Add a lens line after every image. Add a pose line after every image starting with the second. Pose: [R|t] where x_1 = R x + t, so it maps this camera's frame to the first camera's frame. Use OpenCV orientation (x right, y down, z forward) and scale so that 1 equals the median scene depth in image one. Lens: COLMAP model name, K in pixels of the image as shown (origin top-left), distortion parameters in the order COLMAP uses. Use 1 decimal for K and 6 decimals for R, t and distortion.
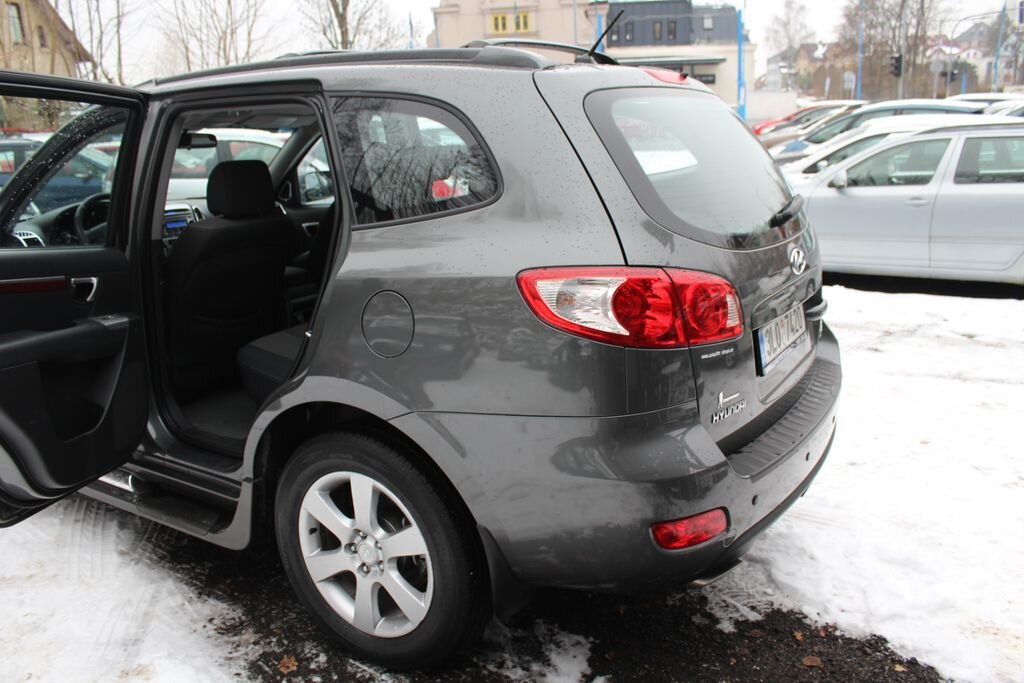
lens RADIAL K [[844.7, 0, 513.7], [0, 844.7, 340.9], [0, 0, 1]] dist [-0.167388, 0.148199]
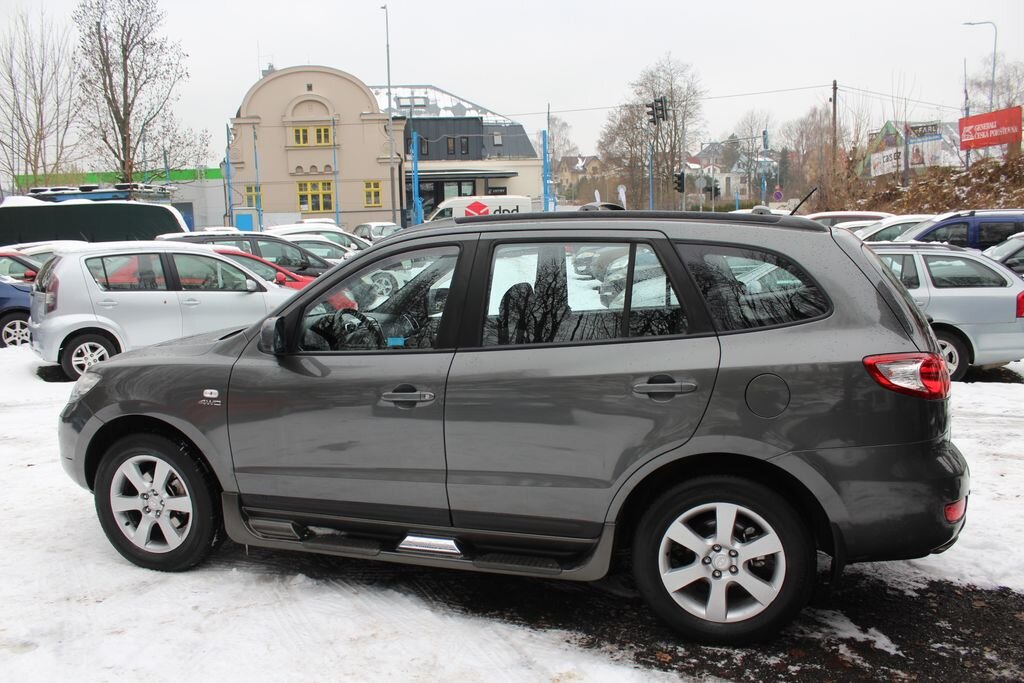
lens RADIAL K [[847.5, 0, 513.1], [0, 847.5, 344.7], [0, 0, 1]] dist [-0.166180, 0.148562]
pose [[0.963872, -0.023934, 0.265290, -0.301092], [0.055989, 0.991909, -0.113935, 0.010611], [-0.260417, 0.124672, 0.957413, -0.102869]]
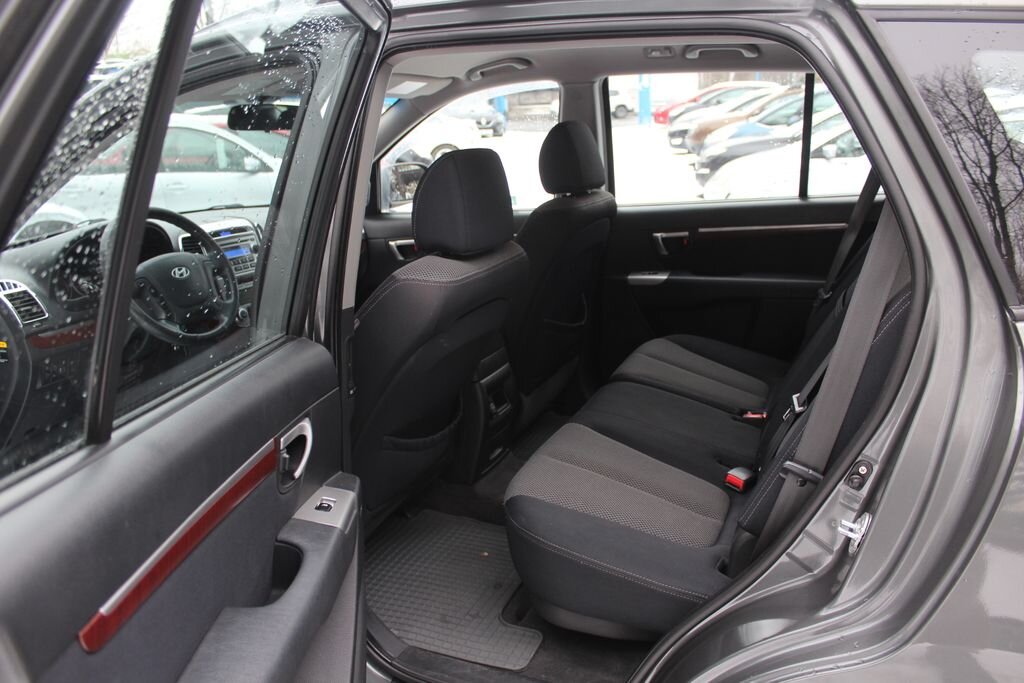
lens RADIAL K [[847.5, 0, 513.1], [0, 847.5, 344.7], [0, 0, 1]] dist [-0.166180, 0.148562]
pose [[0.988031, -0.043130, 0.148101, -0.169249], [0.039965, 0.998906, 0.024281, -0.044904], [-0.148986, -0.018071, 0.988674, 0.194967]]
